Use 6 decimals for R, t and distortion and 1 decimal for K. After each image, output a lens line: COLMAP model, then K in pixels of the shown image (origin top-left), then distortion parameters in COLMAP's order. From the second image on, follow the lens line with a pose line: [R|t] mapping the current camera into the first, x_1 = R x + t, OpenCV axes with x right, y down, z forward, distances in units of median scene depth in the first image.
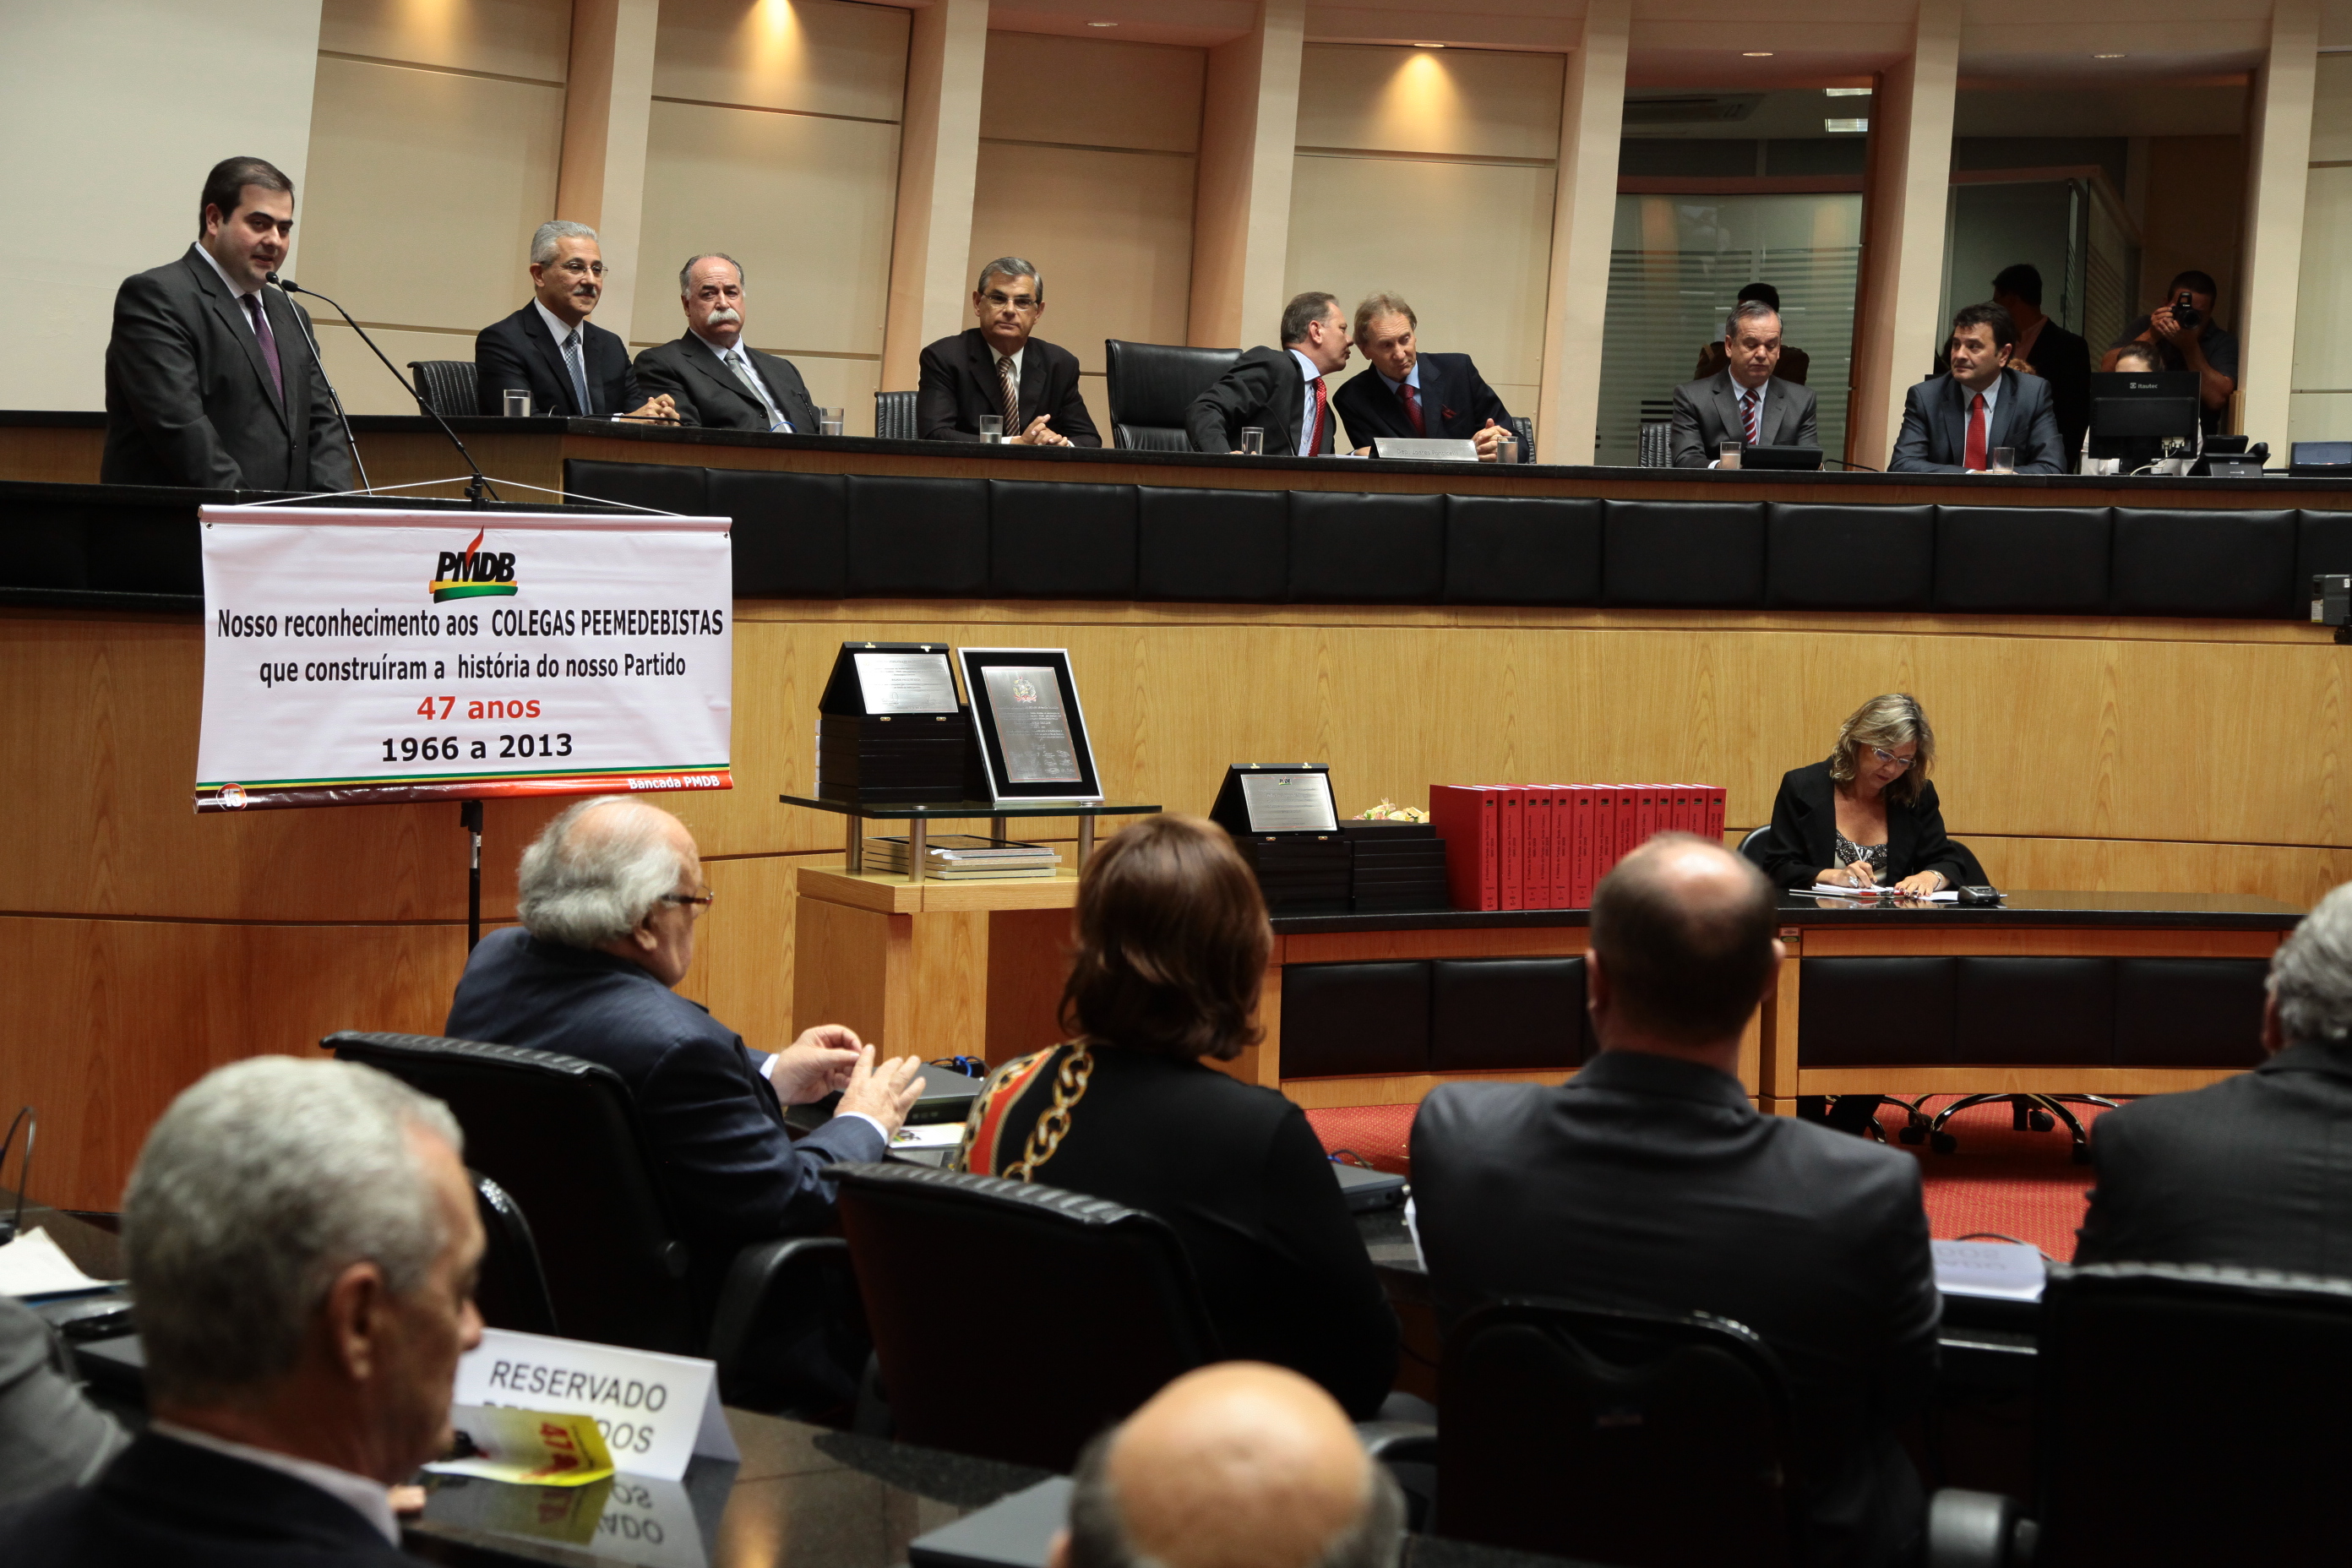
lens RADIAL K [[4078.7, 0, 1282.4], [0, 4078.7, 690.1], [0, 0, 1]] dist [0.257784, 0.000000]
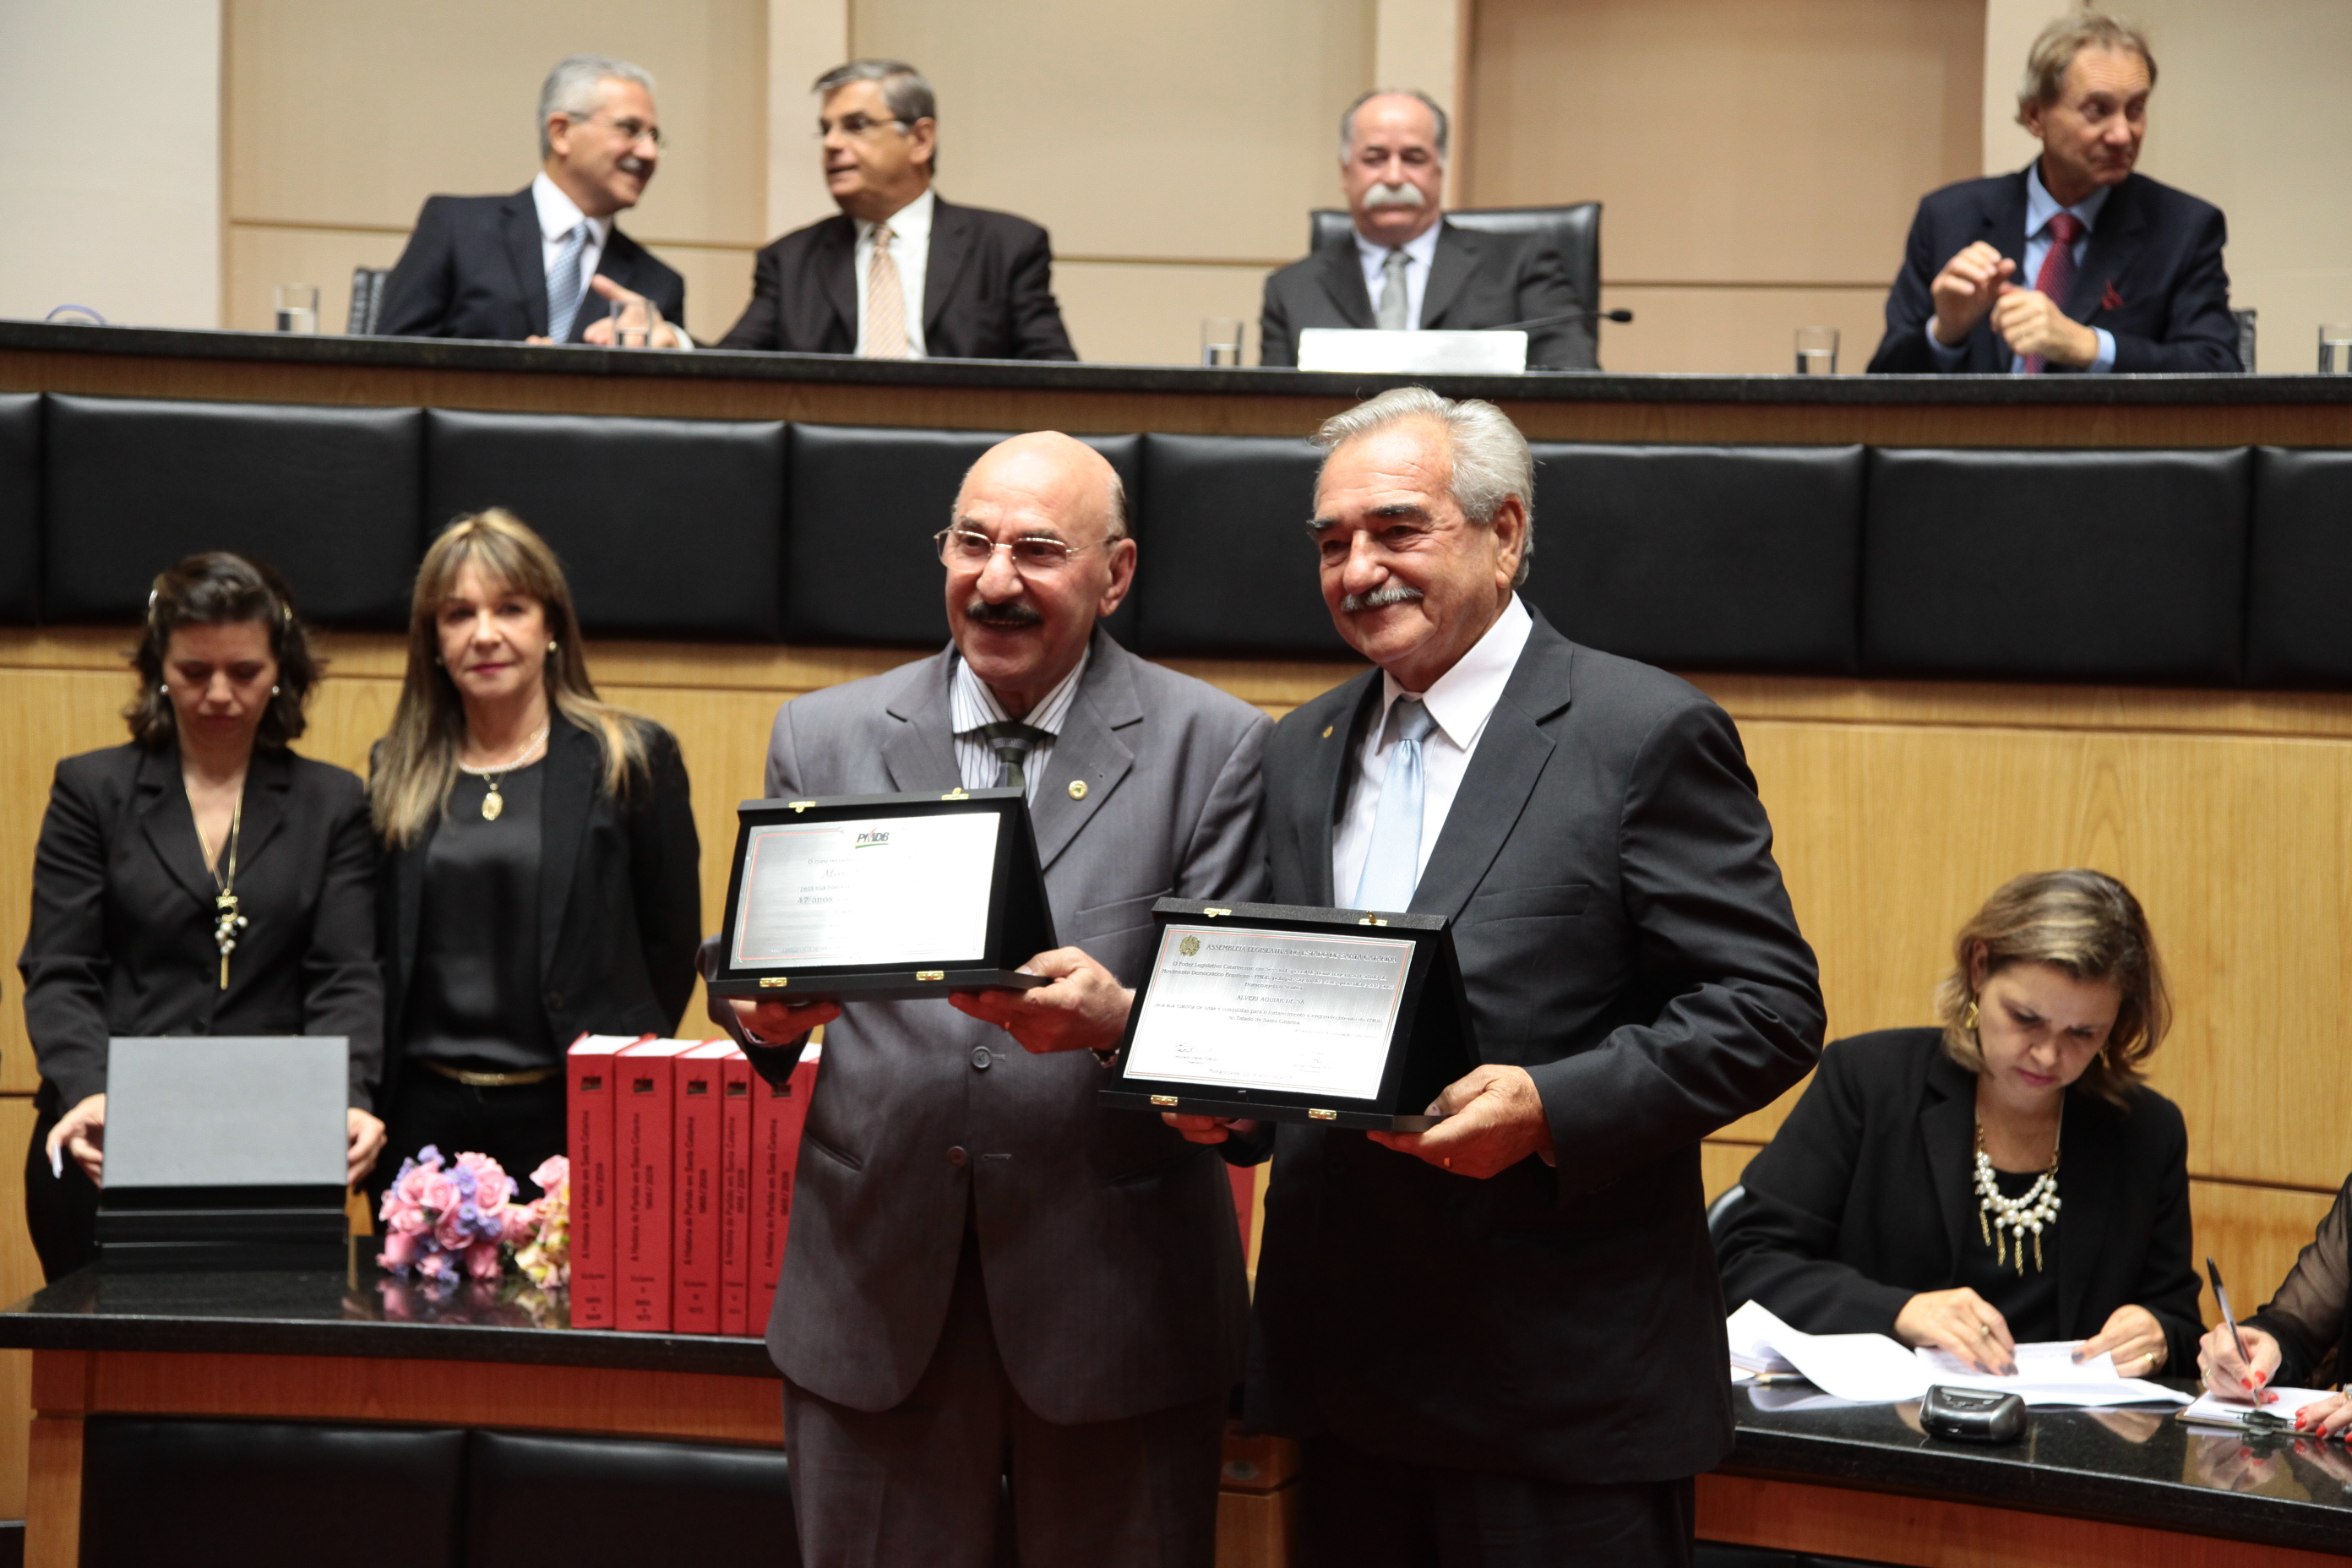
lens RADIAL K [[4516.6, 0, 1170.1], [0, 4516.6, 753.3], [0, 0, 1]] dist [0.344374, 0.000000]
pose [[0.808519, 0.020811, -0.588103, 0.331822], [-0.031188, 0.999485, -0.007509, -0.005286], [0.587644, 0.024413, 0.808751, 0.546068]]
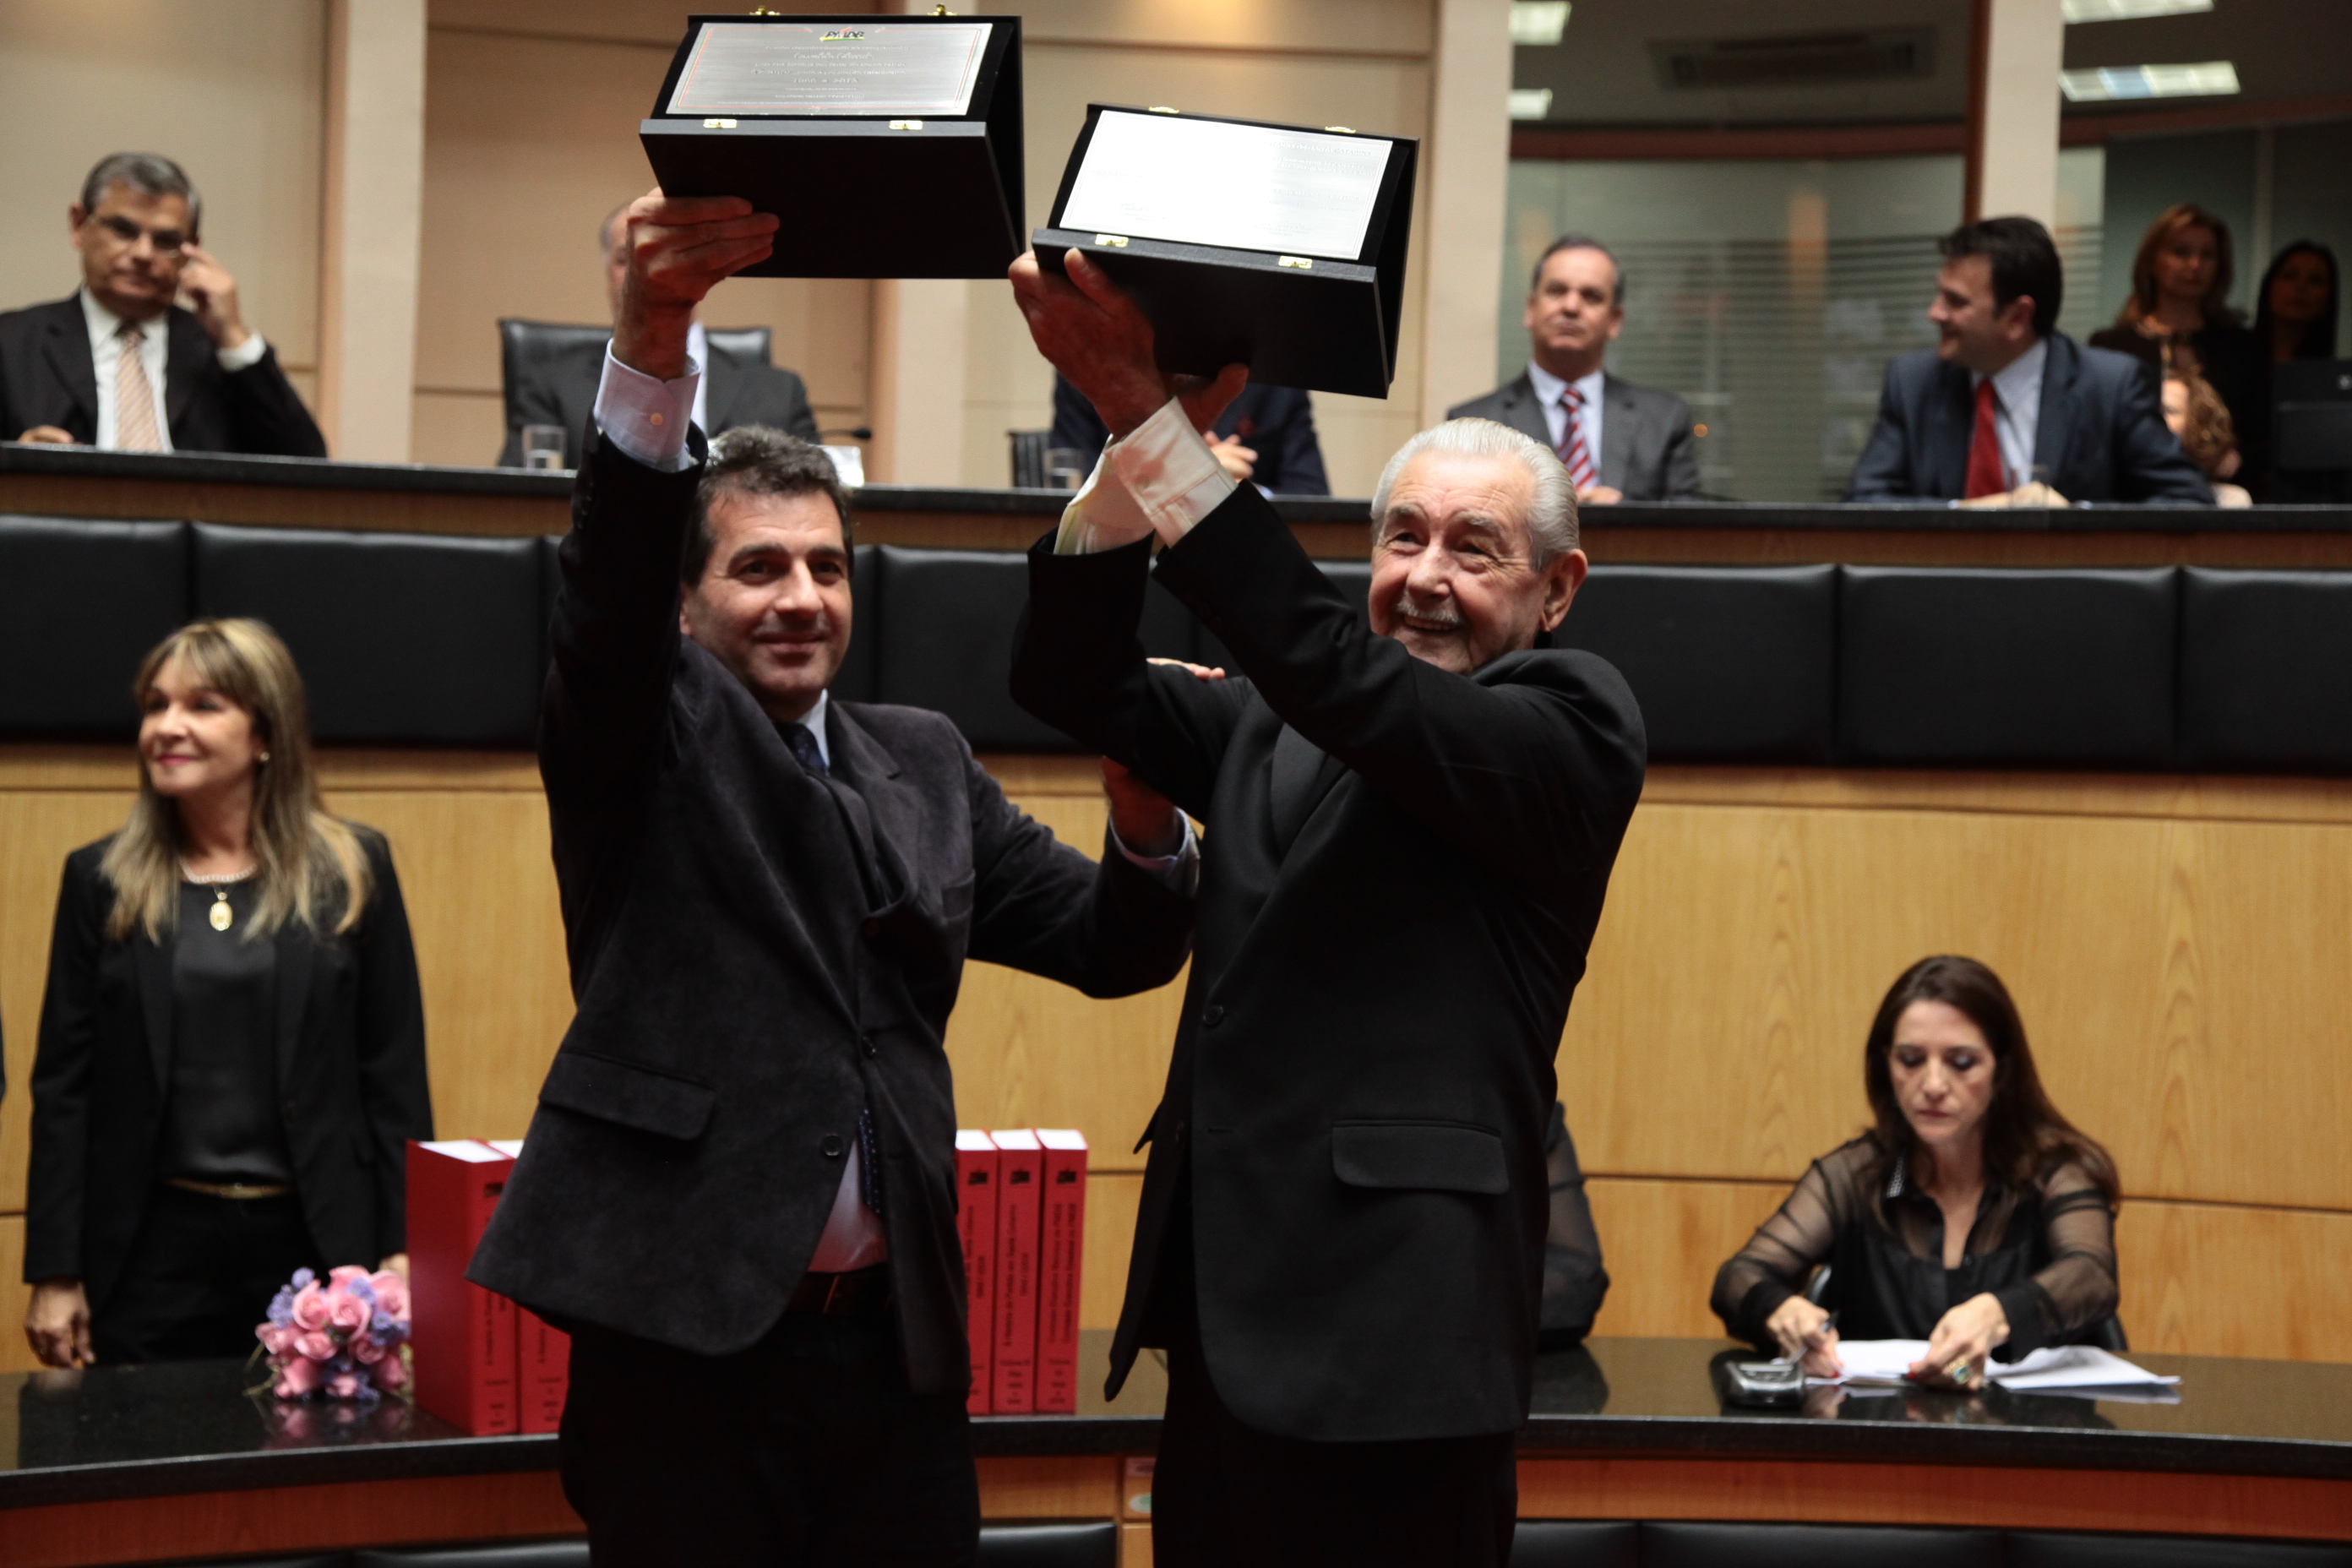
lens RADIAL K [[4078.7, 0, 1250.6], [0, 4078.7, 656.6], [0, 0, 1]] dist [0.257784, 0.000000]
pose [[0.988805, -0.005948, -0.149092, 0.170350], [-0.001661, 0.998704, -0.050861, -0.006339], [0.149201, 0.050540, 0.987514, 0.484121]]
